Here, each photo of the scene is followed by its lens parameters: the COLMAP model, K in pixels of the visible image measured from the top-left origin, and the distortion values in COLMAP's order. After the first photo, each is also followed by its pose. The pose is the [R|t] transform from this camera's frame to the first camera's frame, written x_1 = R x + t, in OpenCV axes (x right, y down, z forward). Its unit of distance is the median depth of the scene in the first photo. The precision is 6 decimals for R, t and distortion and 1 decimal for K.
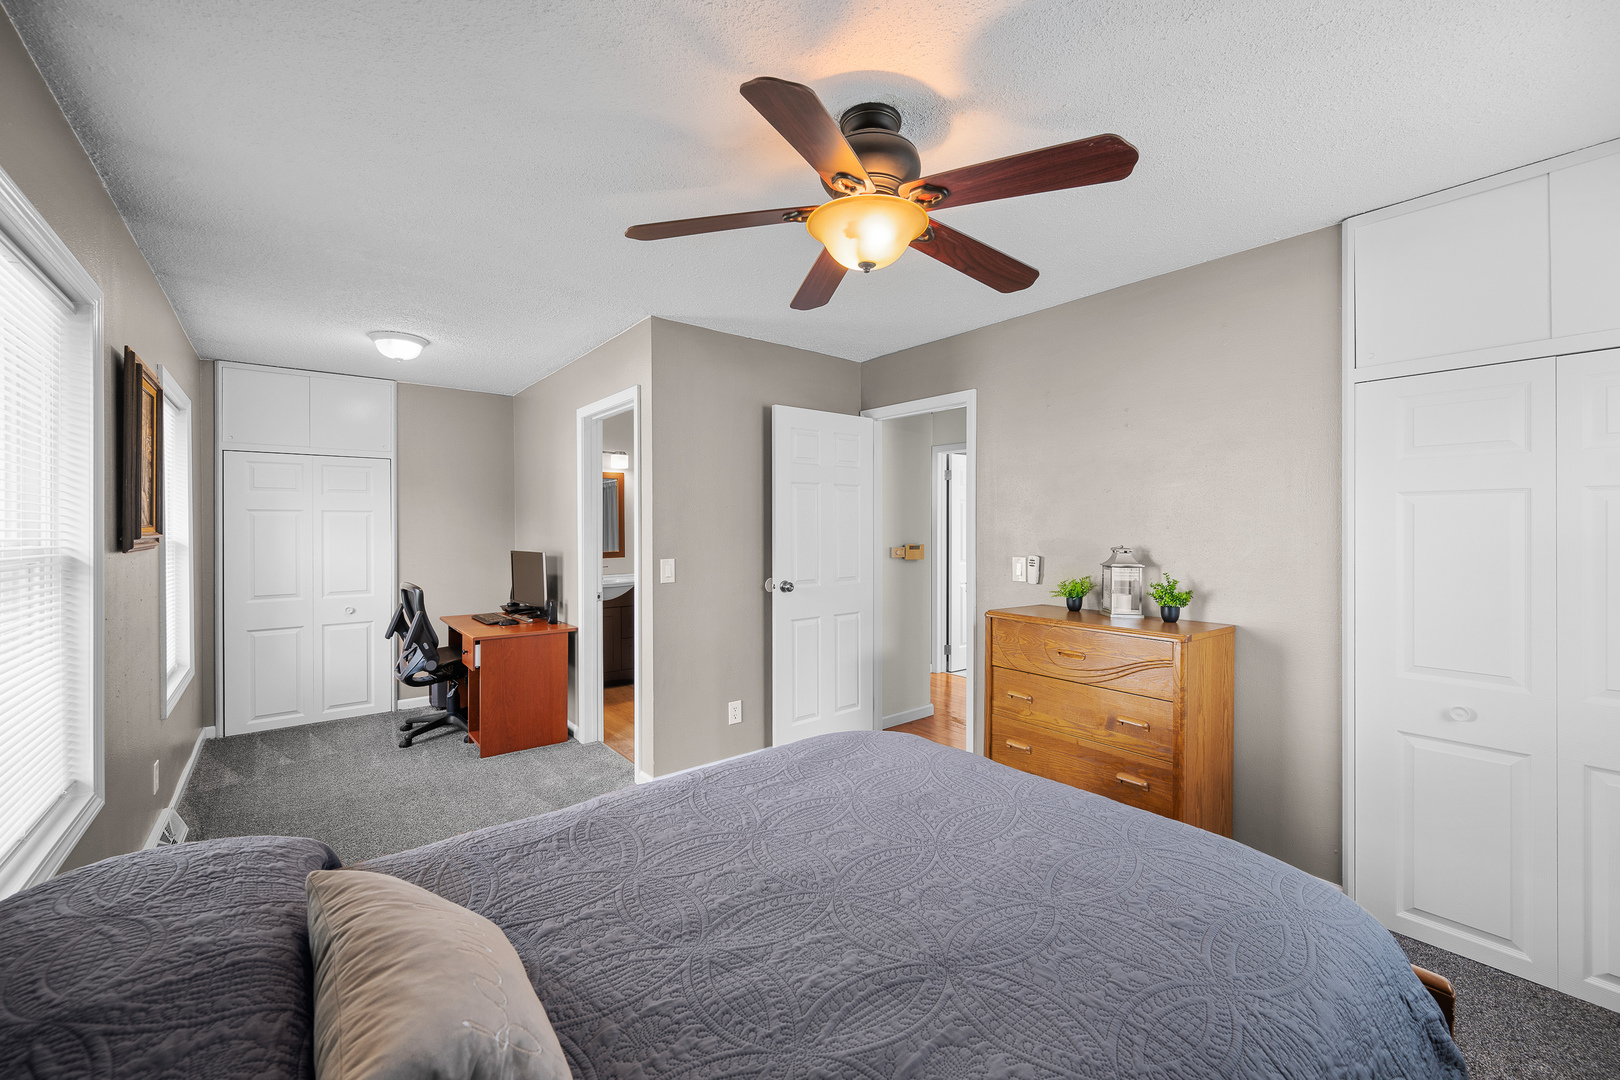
lens RADIAL K [[665.1, 0, 821.6], [0, 665.1, 530.6], [0, 0, 1]] dist [-0.000795, -0.000342]
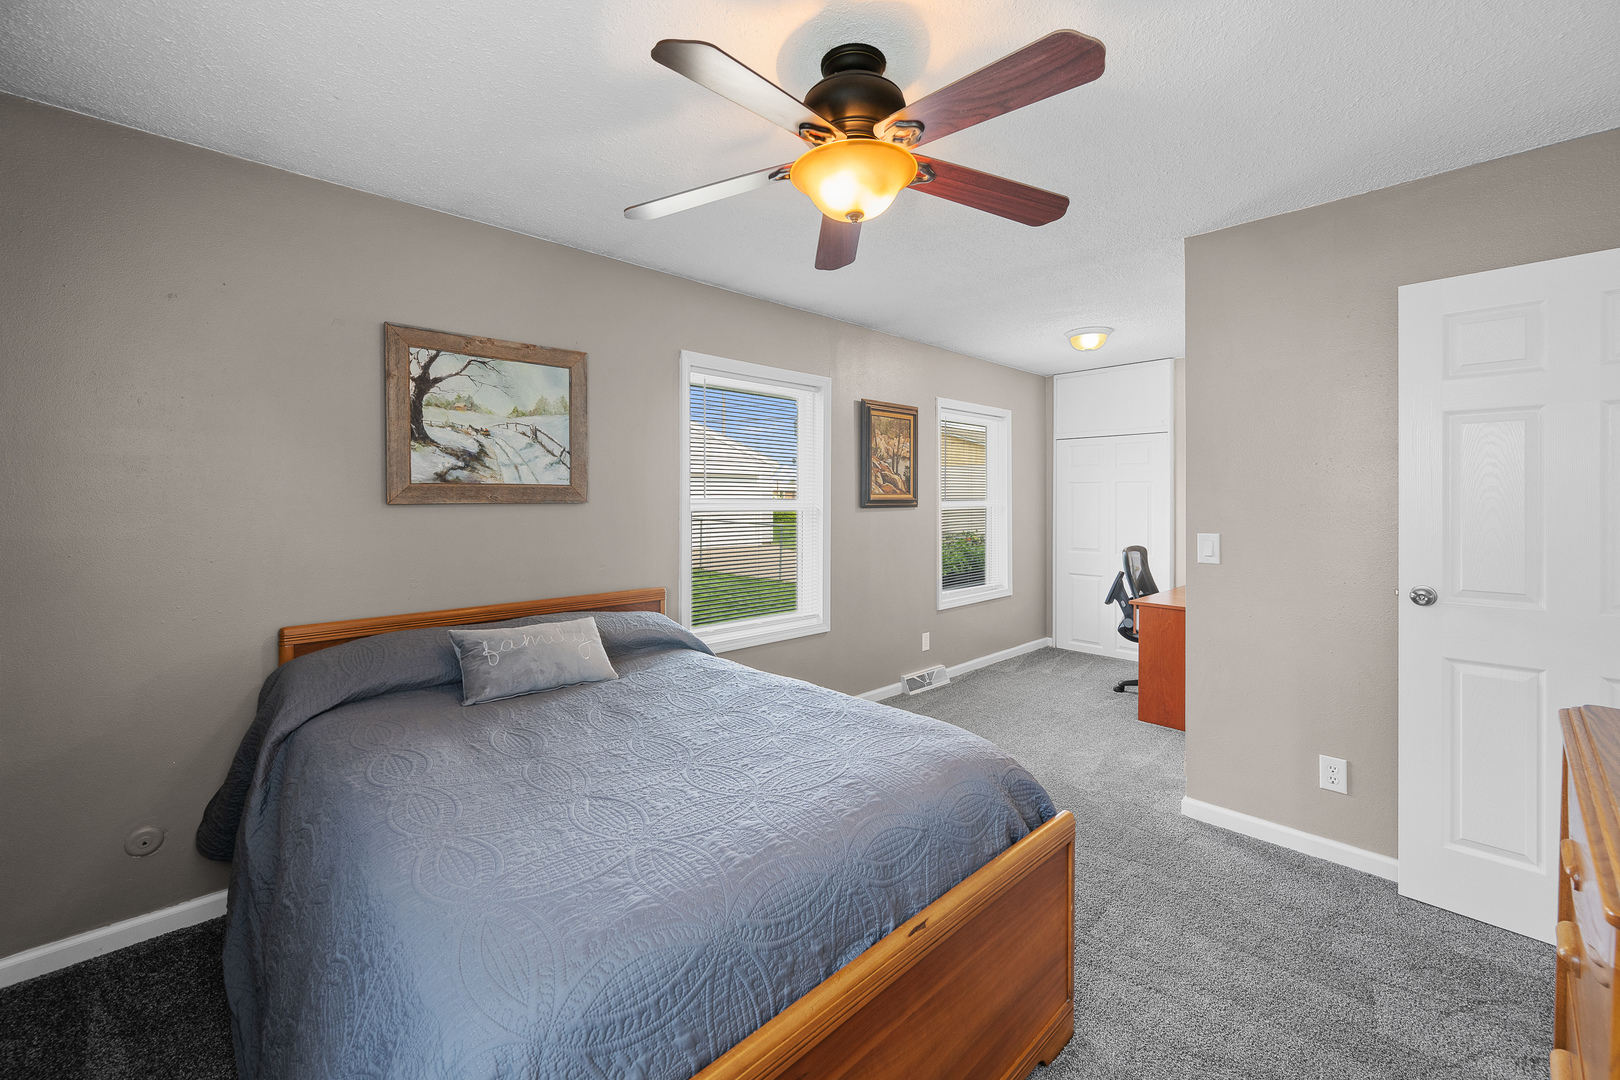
lens RADIAL K [[665.1, 0, 801.8], [0, 665.1, 499.5], [0, 0, 1]] dist [-0.000795, -0.000342]
pose [[0.057764, 0.002996, -0.998326, 0.450714], [-0.011839, 0.999927, 0.002316, 0.004496], [0.998260, 0.011685, 0.057796, 0.388777]]
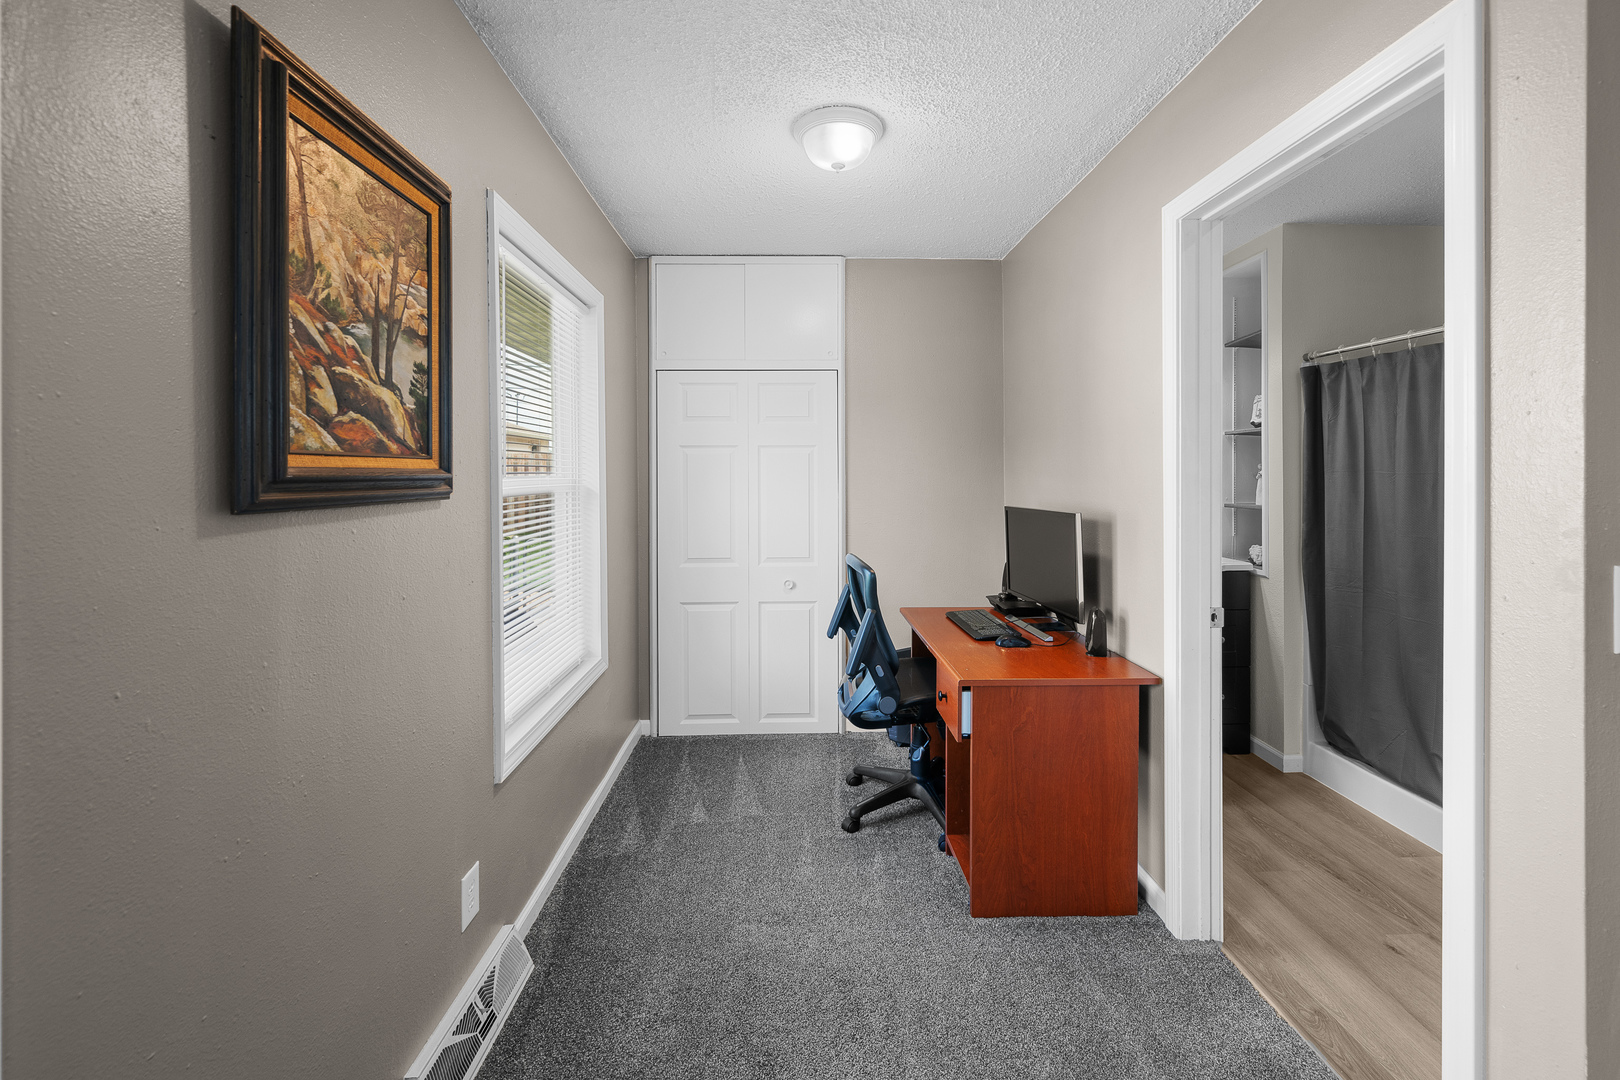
lens RADIAL K [[665.1, 0, 796.6], [0, 665.1, 476.4], [0, 0, 1]] dist [-0.000795, -0.000342]
pose [[0.784491, -0.001686, -0.620138, -0.282260], [-0.000877, 0.999992, -0.003829, 0.006694], [0.620139, 0.003547, 0.784484, 0.481895]]
